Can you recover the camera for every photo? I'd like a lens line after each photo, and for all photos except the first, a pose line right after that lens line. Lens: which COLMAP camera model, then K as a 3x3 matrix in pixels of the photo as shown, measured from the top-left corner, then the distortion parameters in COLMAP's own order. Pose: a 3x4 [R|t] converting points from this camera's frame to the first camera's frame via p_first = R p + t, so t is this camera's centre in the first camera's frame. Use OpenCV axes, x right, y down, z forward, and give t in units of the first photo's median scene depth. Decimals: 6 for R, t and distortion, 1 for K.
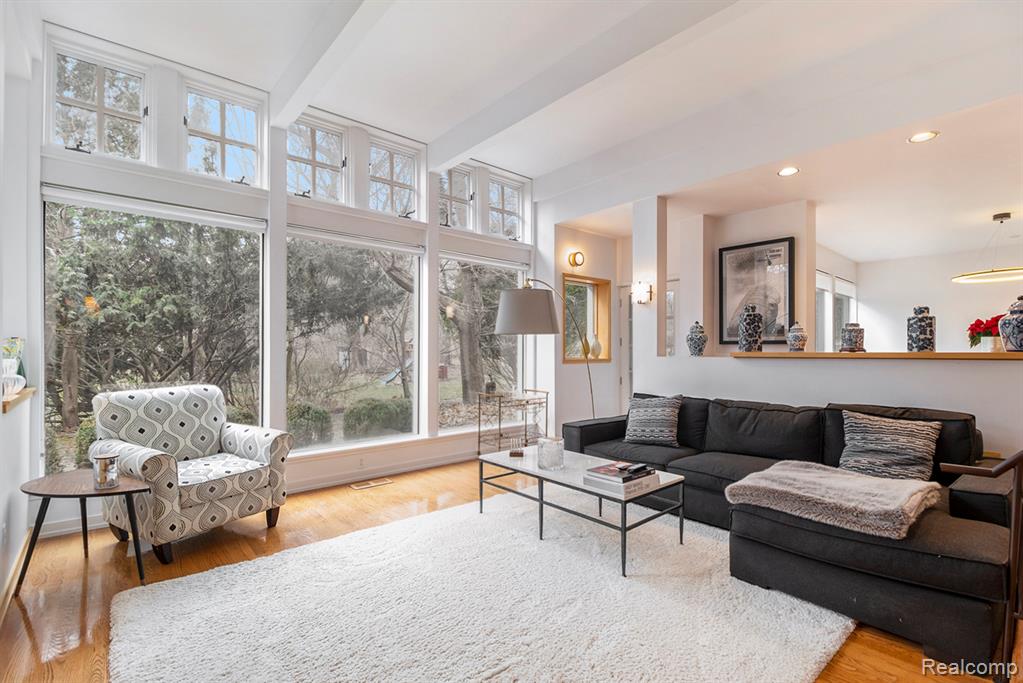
lens RADIAL K [[451.0, 0, 498.5], [0, 451.0, 351.1], [0, 0, 1]] dist [-0.001282, -0.002954]
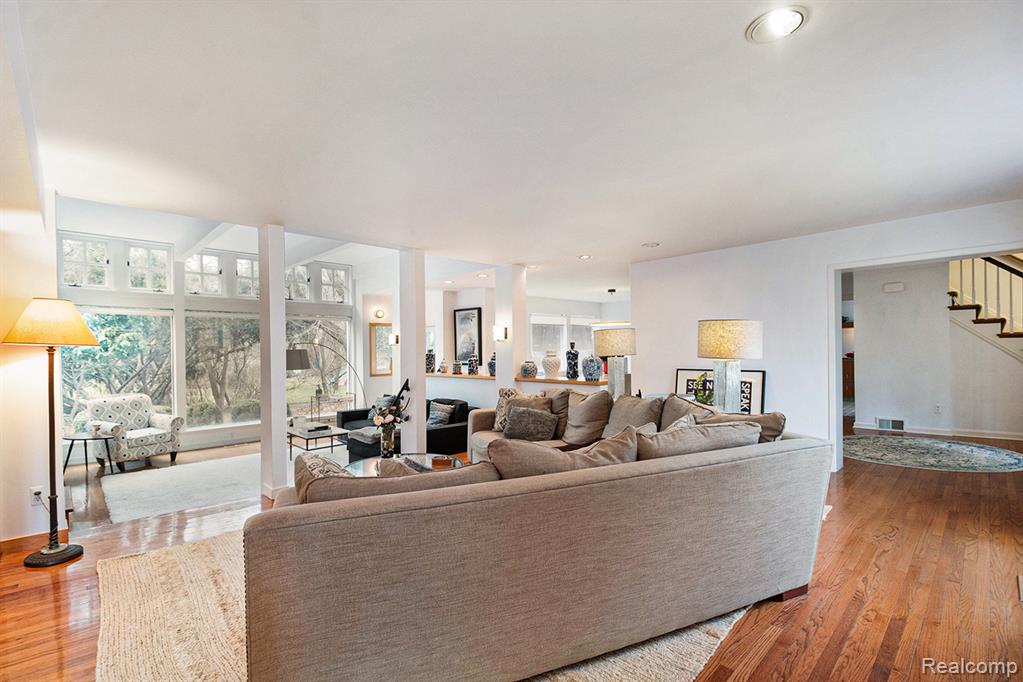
lens RADIAL K [[451.0, 0, 504.1], [0, 451.0, 350.7], [0, 0, 1]] dist [-0.001282, -0.002954]
pose [[0.998008, -0.015008, 0.061270, 0.812034], [0.014486, 0.999855, 0.008954, -0.115097], [-0.061396, -0.008048, 0.998081, -1.063490]]
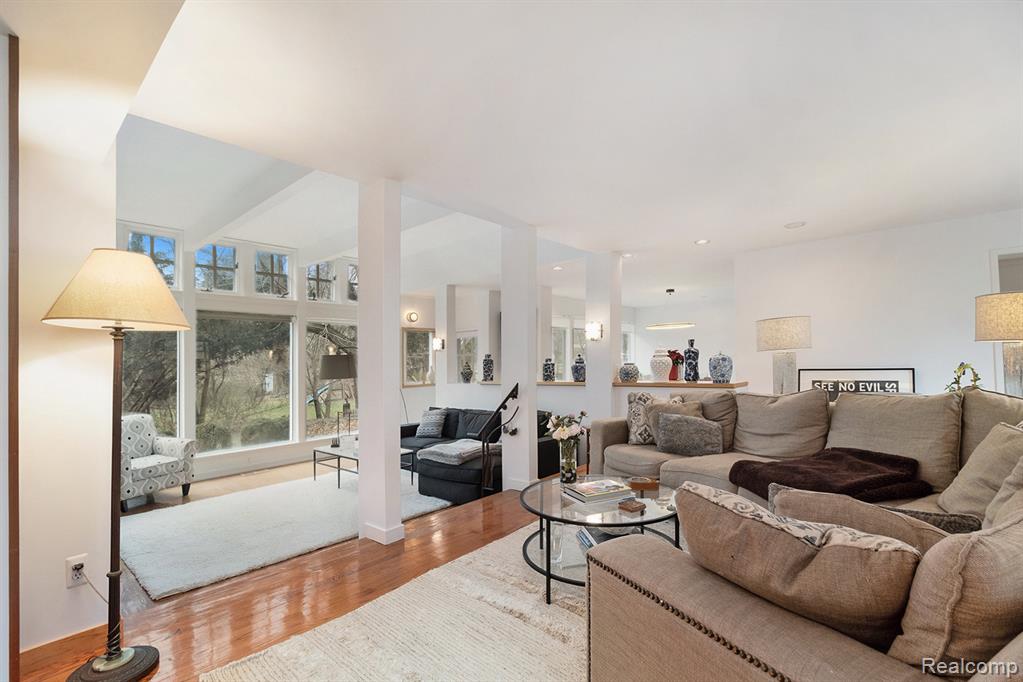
lens RADIAL K [[451.0, 0, 511.2], [0, 451.0, 348.1], [0, 0, 1]] dist [-0.001282, -0.002954]
pose [[0.988439, -0.023051, 0.149857, 0.408161], [0.027766, 0.999181, -0.029449, -0.074790], [-0.149055, 0.033269, 0.988269, -0.767365]]
